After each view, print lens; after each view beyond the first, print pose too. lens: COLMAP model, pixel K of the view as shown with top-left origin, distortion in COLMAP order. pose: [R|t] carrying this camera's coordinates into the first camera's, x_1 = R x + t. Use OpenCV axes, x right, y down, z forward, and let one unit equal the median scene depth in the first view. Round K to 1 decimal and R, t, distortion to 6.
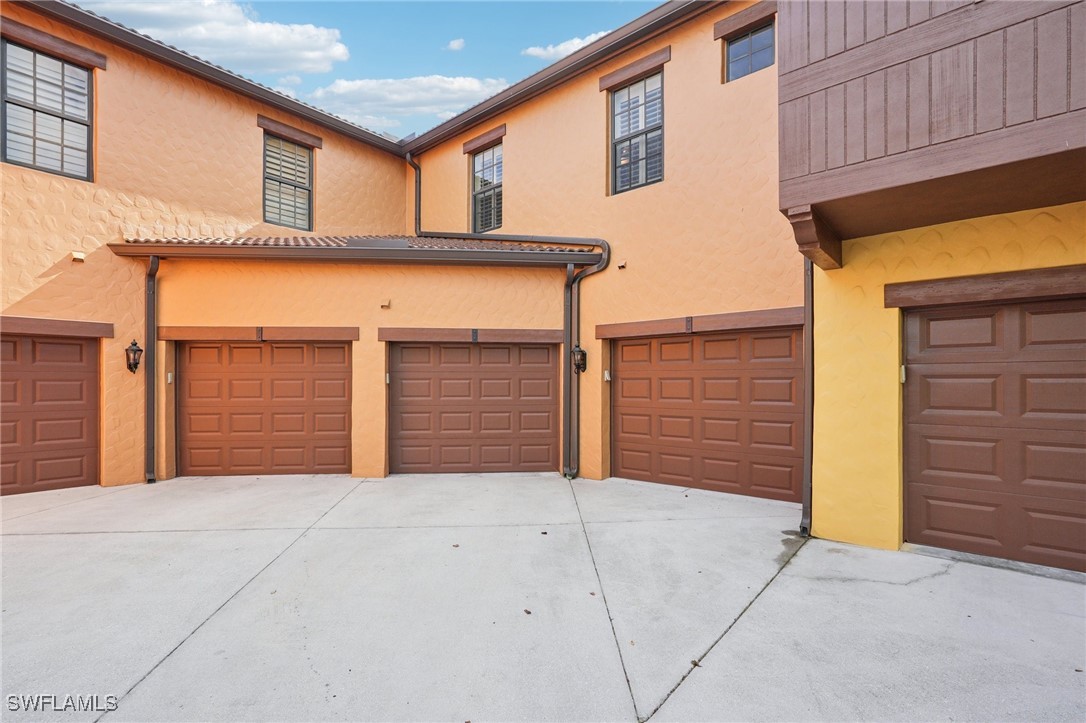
lens RADIAL K [[484.9, 0, 546.8], [0, 484.9, 383.0], [0, 0, 1]] dist [-0.012777, 0.005690]
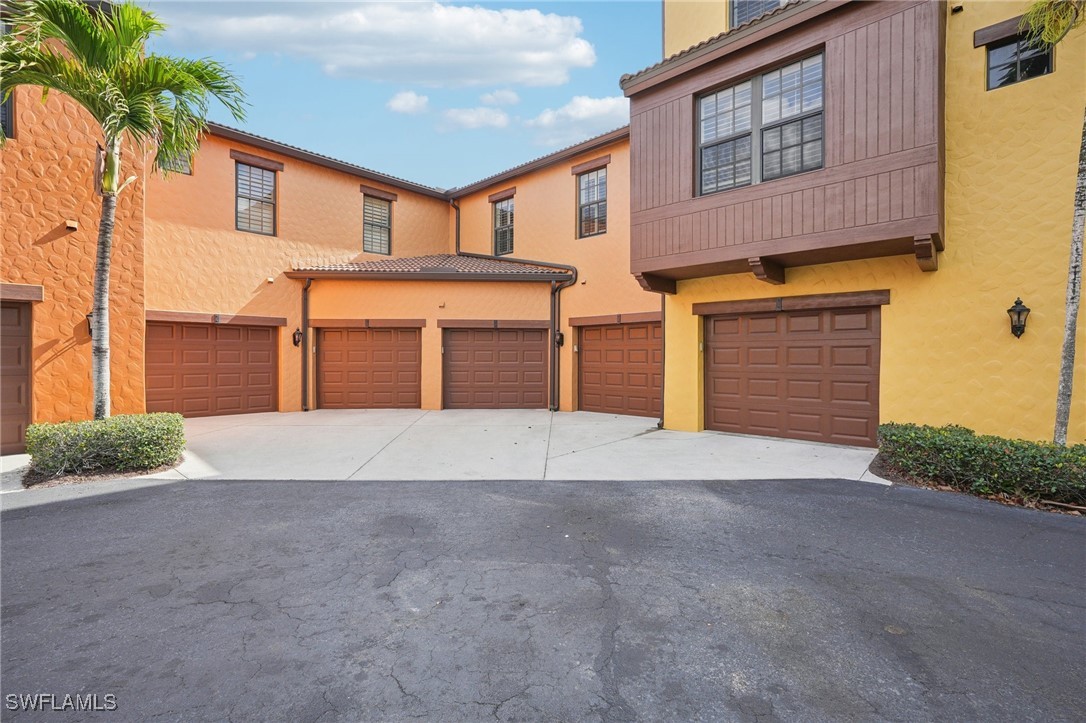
lens RADIAL K [[484.9, 0, 543.1], [0, 484.9, 359.5], [0, 0, 1]] dist [-0.012777, 0.005690]
pose [[0.998600, 0.002067, -0.052859, 0.099190], [-0.001969, 0.999996, 0.001916, 0.018513], [0.052863, -0.001810, 0.998600, -0.632478]]
